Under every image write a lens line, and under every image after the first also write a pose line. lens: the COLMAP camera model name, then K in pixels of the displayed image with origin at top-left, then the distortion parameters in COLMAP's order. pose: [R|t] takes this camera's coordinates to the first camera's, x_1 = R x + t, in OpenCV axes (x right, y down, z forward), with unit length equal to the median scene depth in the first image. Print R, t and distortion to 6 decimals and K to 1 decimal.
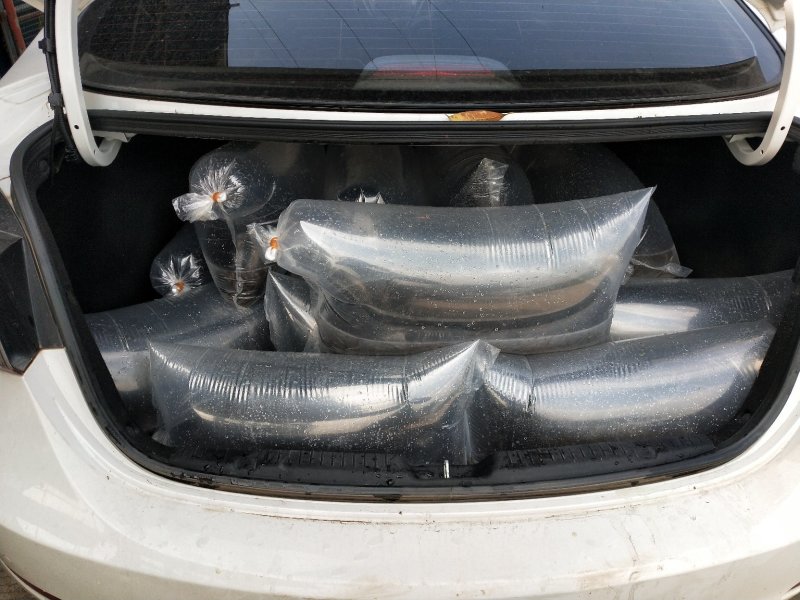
lens RADIAL K [[720.0, 0, 400.2], [0, 720.0, 300.3], [0, 0, 1]] dist [-0.048368, -0.002199]
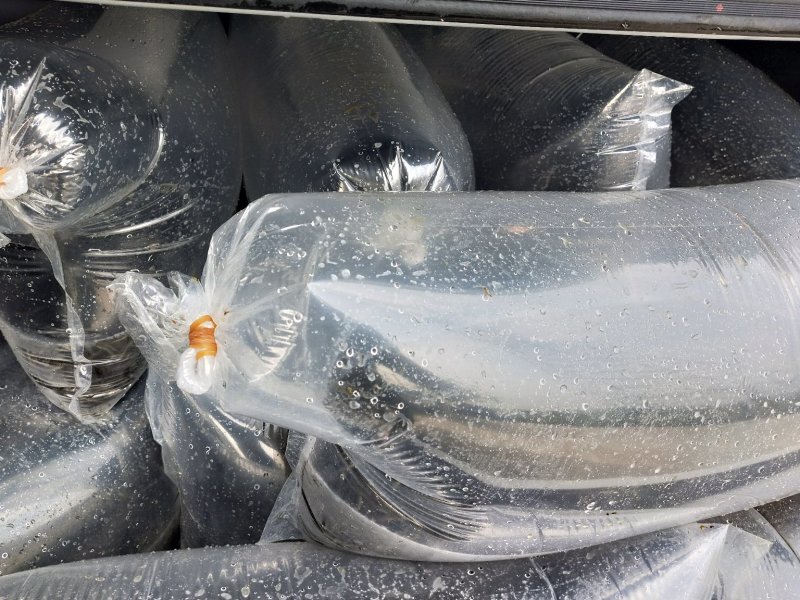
lens RADIAL K [[720.0, 0, 399.6], [0, 720.0, 299.5], [0, 0, 1]] dist [-0.048368, -0.002199]
pose [[0.974514, -0.052331, 0.218137, -0.143077], [0.024856, 0.991611, 0.126844, -0.120632], [-0.222945, -0.118190, 0.967640, 0.611640]]
